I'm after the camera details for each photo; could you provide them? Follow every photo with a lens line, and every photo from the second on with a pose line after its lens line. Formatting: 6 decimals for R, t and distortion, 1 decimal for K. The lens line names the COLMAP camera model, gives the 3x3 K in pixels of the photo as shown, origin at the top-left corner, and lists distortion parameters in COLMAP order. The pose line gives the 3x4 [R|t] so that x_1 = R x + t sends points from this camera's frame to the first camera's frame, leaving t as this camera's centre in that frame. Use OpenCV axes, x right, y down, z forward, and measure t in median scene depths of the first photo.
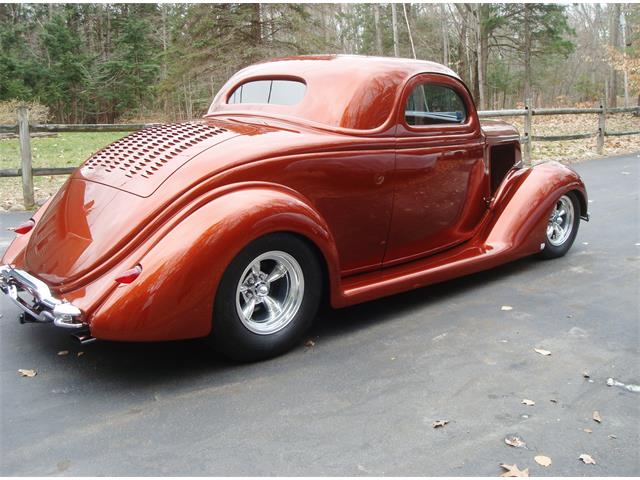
lens RADIAL K [[634.1, 0, 320.0], [0, 634.1, 240.0], [0, 0, 1]] dist [-0.108078, 0.009282]
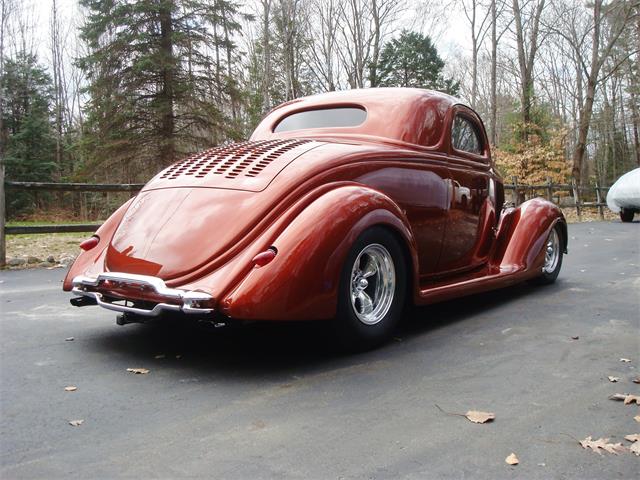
lens RADIAL K [[634.1, 0, 320.0], [0, 634.1, 240.0], [0, 0, 1]] dist [-0.108078, 0.009282]
pose [[0.984051, -0.018067, 0.176969, -0.314144], [0.046302, 0.986552, -0.156750, 0.154668], [-0.171757, 0.162444, 0.971654, -0.016911]]
